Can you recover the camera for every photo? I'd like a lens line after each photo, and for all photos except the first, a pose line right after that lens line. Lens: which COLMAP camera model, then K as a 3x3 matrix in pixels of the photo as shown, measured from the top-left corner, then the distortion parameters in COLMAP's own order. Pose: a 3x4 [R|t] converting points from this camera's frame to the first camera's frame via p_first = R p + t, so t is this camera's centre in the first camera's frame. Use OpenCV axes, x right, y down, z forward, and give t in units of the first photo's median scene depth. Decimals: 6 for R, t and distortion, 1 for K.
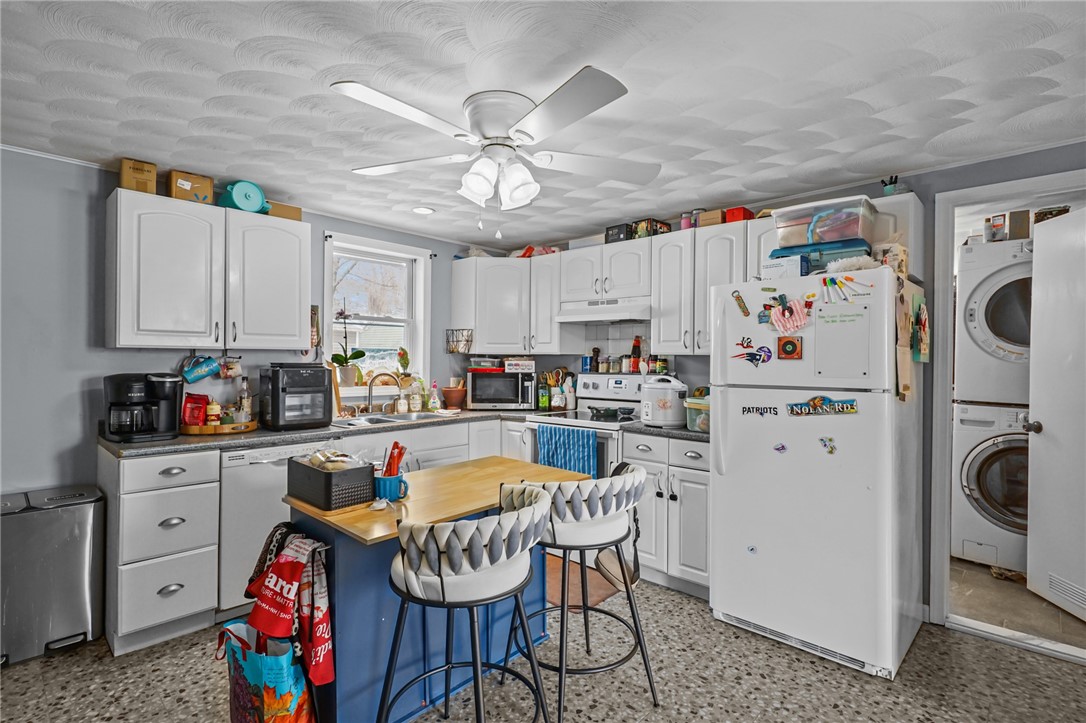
lens RADIAL K [[527.3, 0, 544.8], [0, 527.3, 358.0], [0, 0, 1]] dist [0.000276, -0.002462]
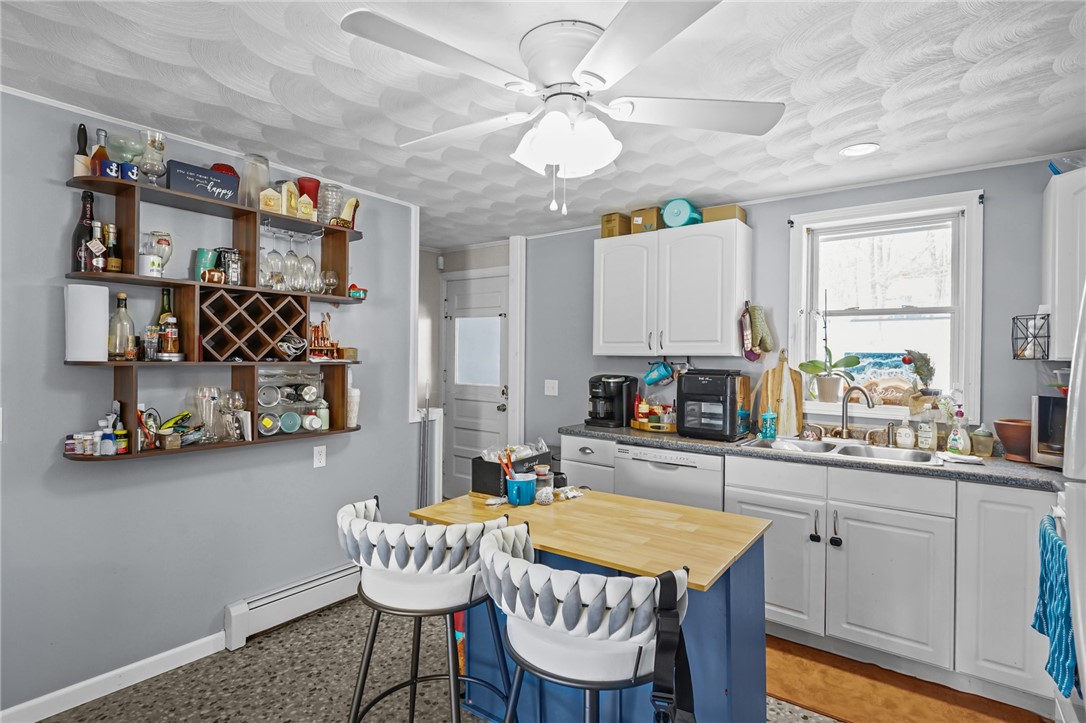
lens RADIAL K [[527.3, 0, 540.4], [0, 527.3, 360.5], [0, 0, 1]] dist [0.000276, -0.002462]
pose [[0.105167, -0.002380, -0.994452, 0.439465], [-0.009666, 0.999947, -0.003416, -0.000858], [0.994408, 0.009972, 0.105138, 0.576025]]
